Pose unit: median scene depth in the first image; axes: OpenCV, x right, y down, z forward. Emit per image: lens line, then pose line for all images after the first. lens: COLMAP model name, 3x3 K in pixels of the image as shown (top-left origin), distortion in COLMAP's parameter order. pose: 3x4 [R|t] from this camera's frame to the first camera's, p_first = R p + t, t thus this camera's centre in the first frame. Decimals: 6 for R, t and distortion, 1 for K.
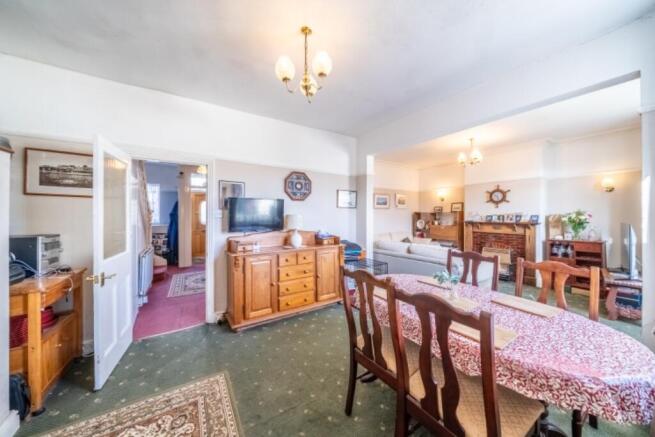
lens RADIAL K [[225.1, 0, 327.7], [0, 225.1, 216.4], [0, 0, 1]] dist [-0.000977, -0.000148]
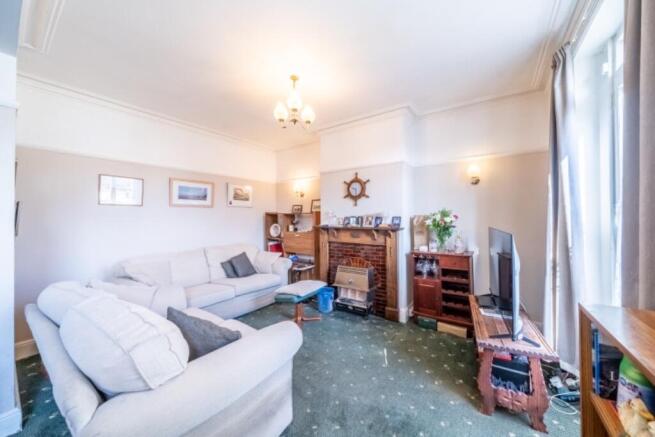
lens RADIAL K [[233.8, 0, 337.2], [0, 233.8, 215.9], [0, 0, 1]] dist [0.000463, -0.000008]
pose [[0.926598, -0.001791, 0.376050, 0.468197], [0.006347, 0.999921, -0.010878, -0.000721], [-0.376001, 0.012467, 0.926535, 0.394882]]
